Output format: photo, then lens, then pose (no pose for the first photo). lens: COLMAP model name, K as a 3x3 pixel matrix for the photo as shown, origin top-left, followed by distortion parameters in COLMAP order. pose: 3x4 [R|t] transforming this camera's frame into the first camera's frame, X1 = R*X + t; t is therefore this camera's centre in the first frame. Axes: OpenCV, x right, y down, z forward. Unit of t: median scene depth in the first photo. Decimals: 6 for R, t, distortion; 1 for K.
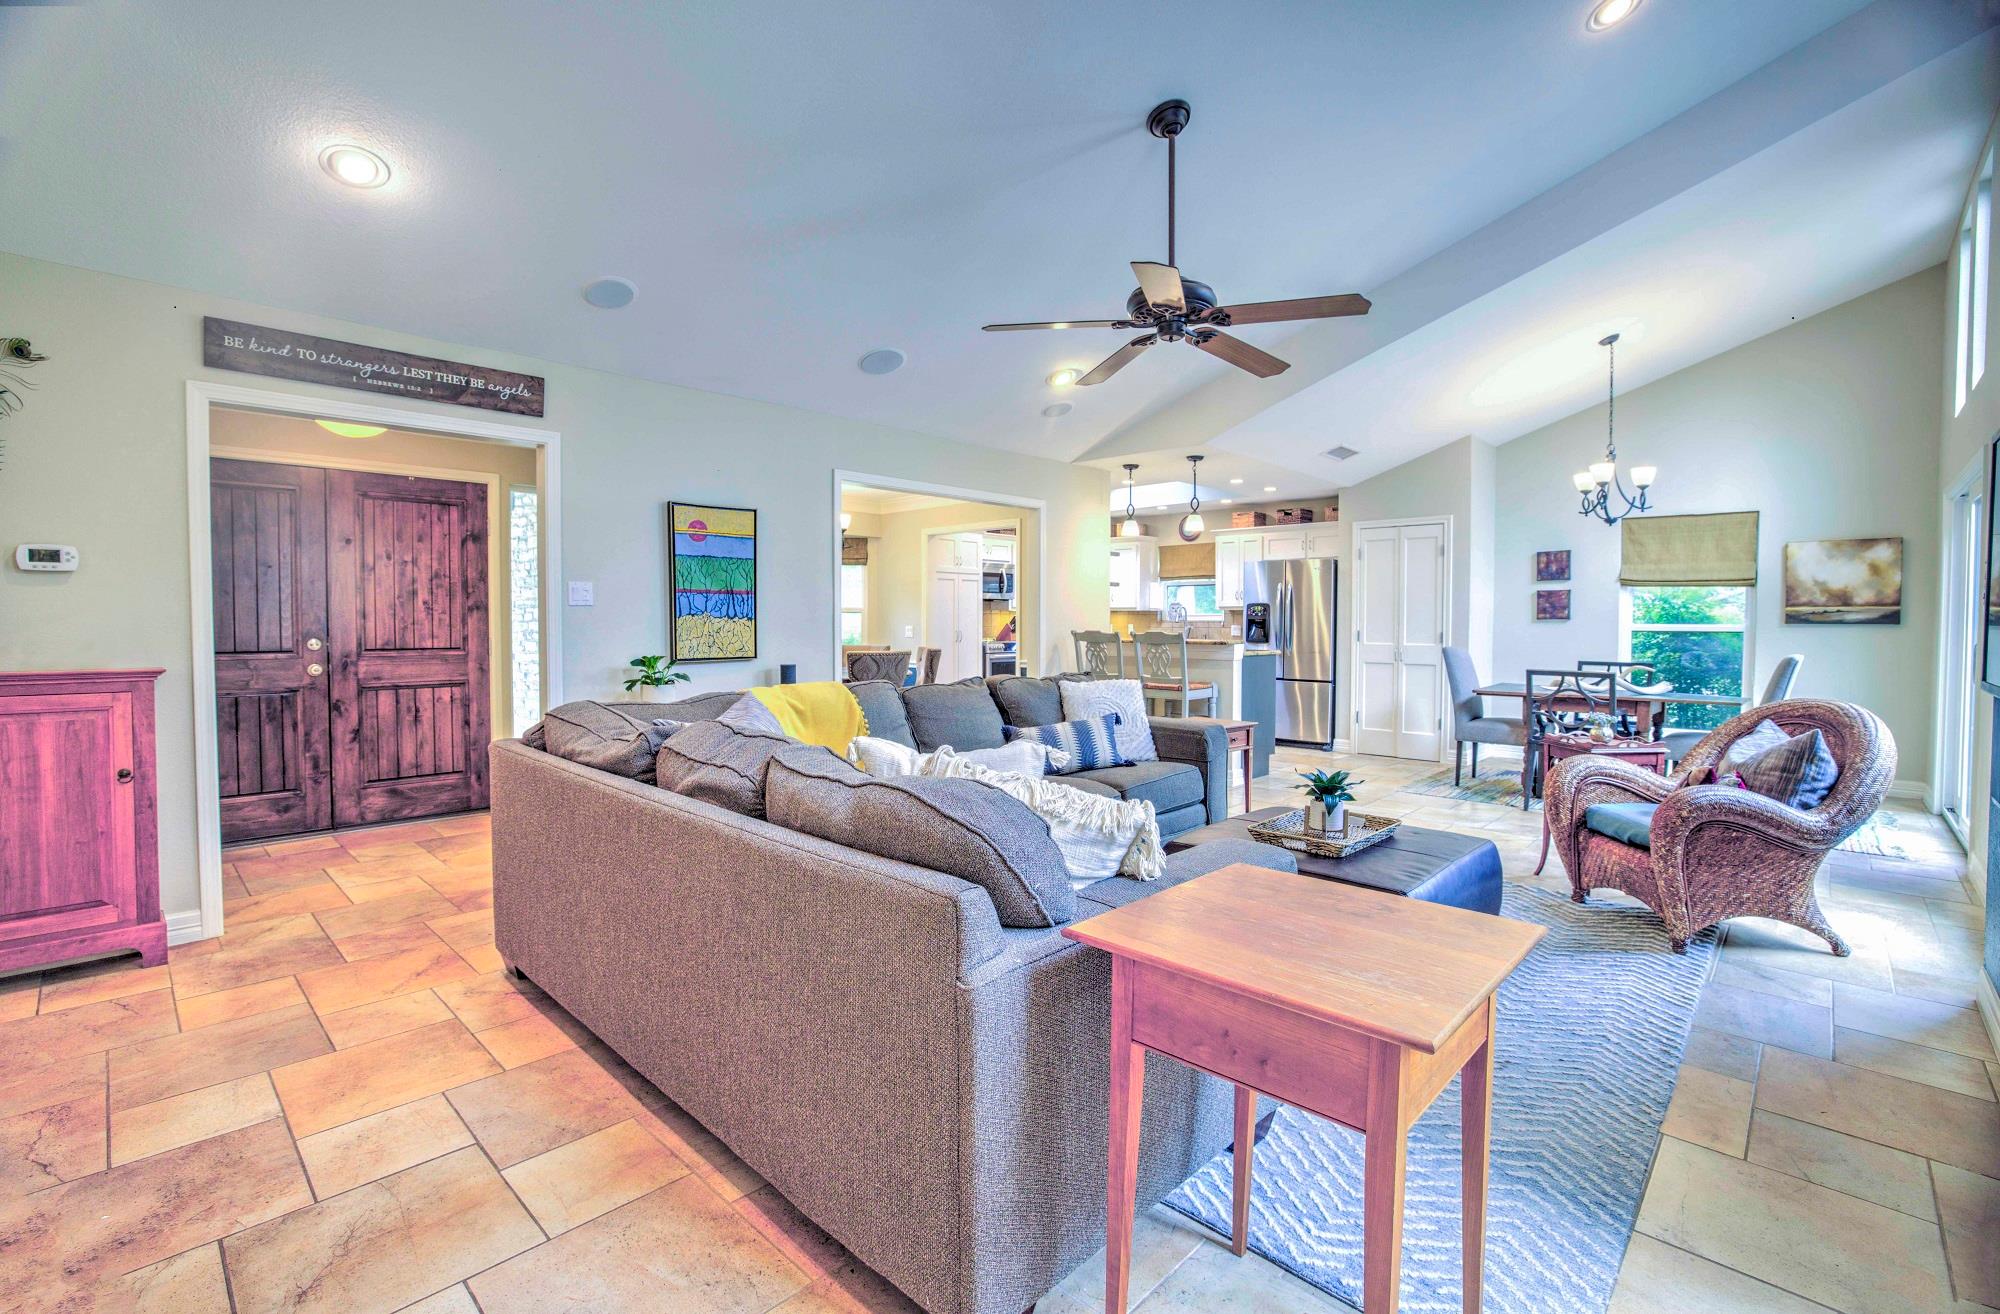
lens RADIAL K [[867.1, 0, 992.2], [0, 867.1, 642.9], [0, 0, 1]] dist [-0.002670, 0.000015]
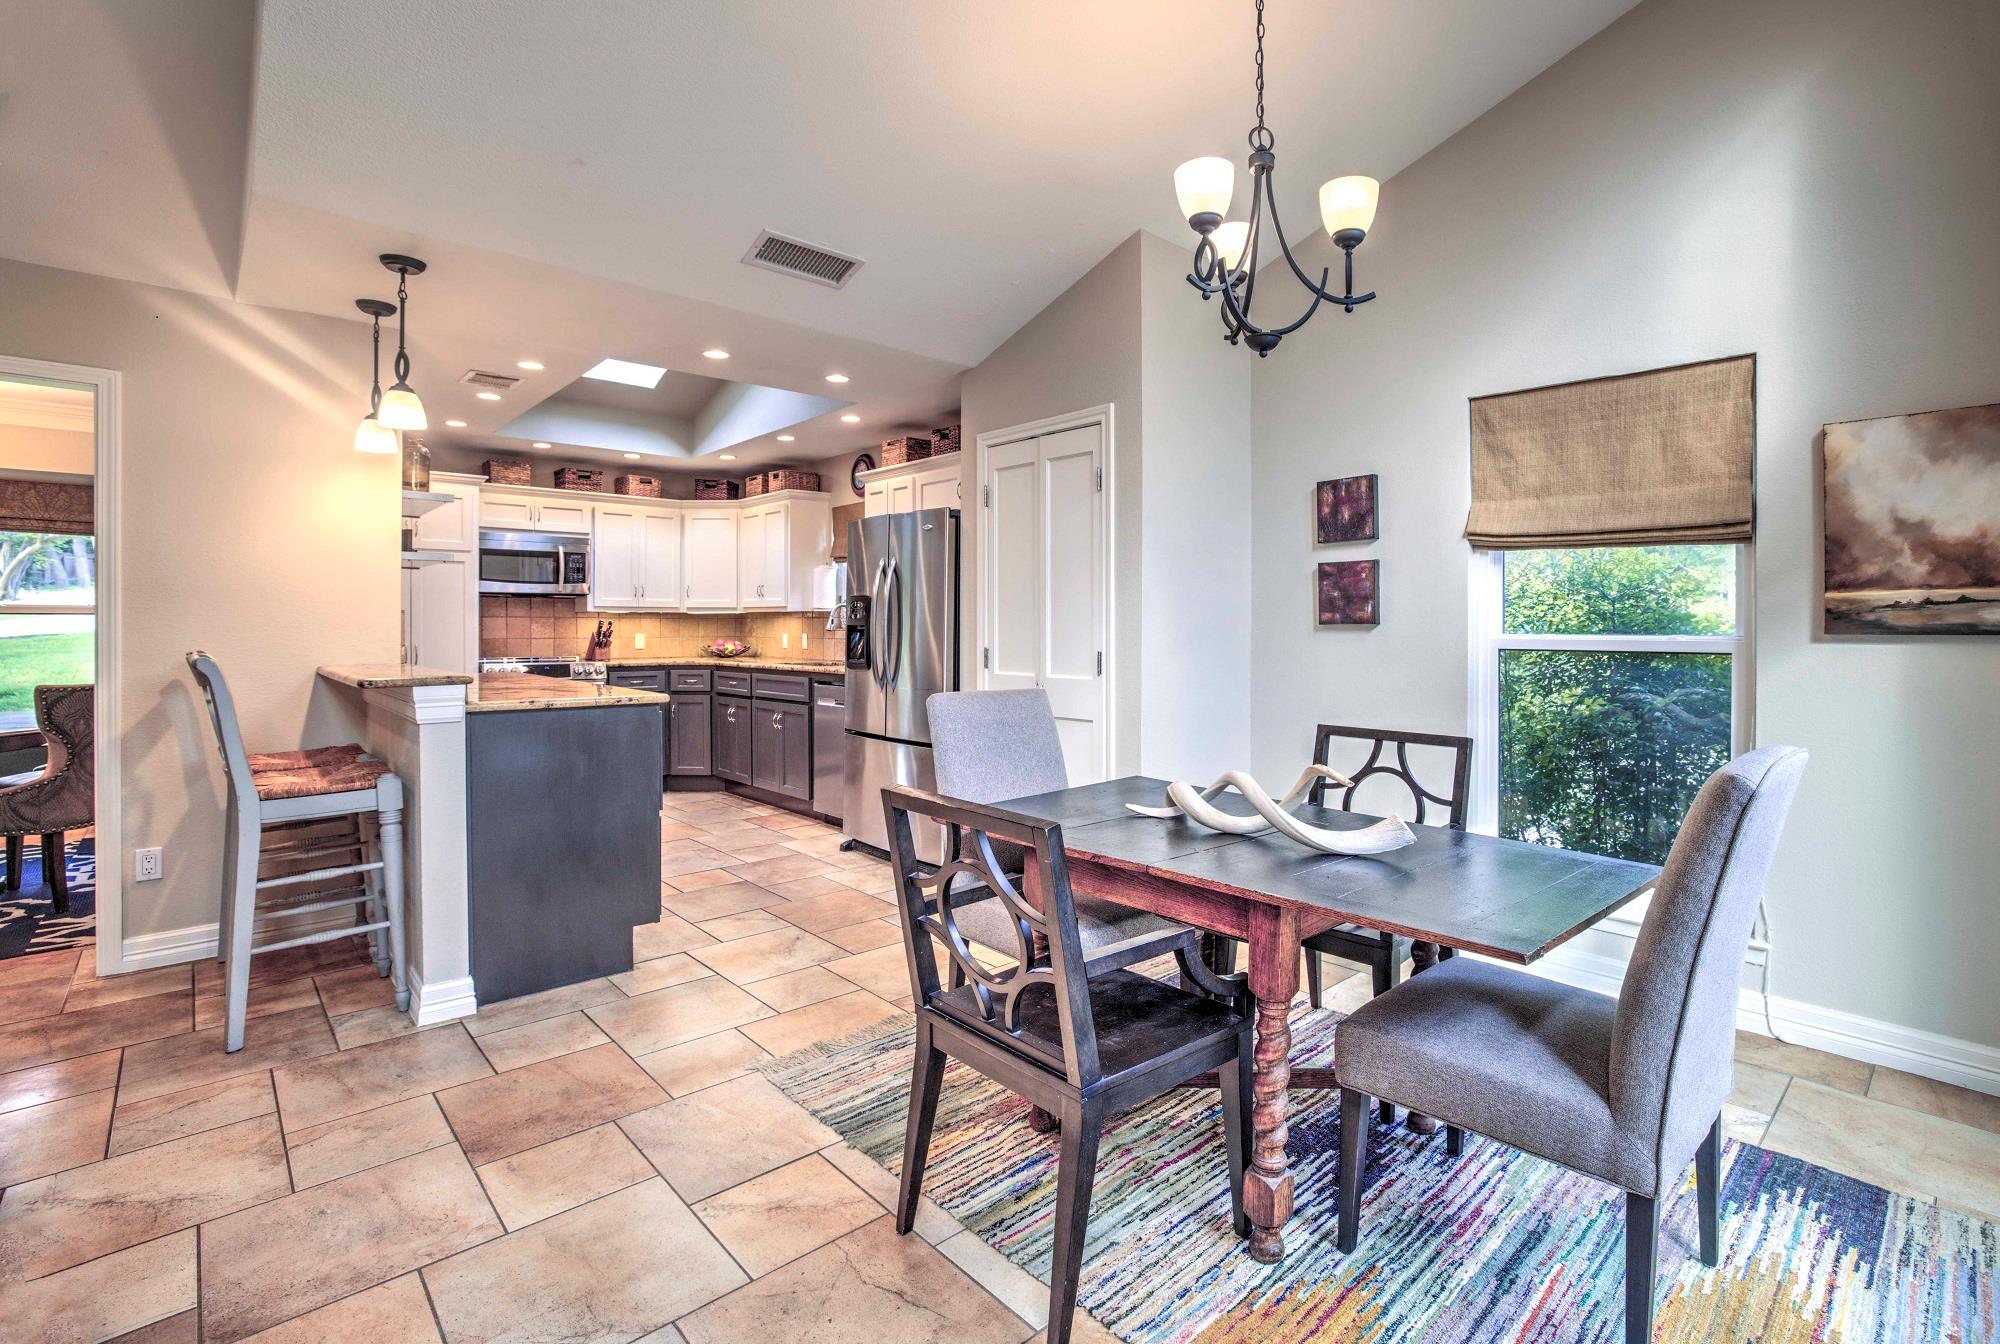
lens RADIAL K [[947.0, 0, 976.0], [0, 947.0, 633.0], [0, 0, 1]] dist [-0.015327, 0.000176]
pose [[0.997886, -0.002369, -0.064944, 0.503393], [0.001269, 0.999855, -0.016966, -0.014111], [0.064975, 0.016848, 0.997745, 0.496765]]
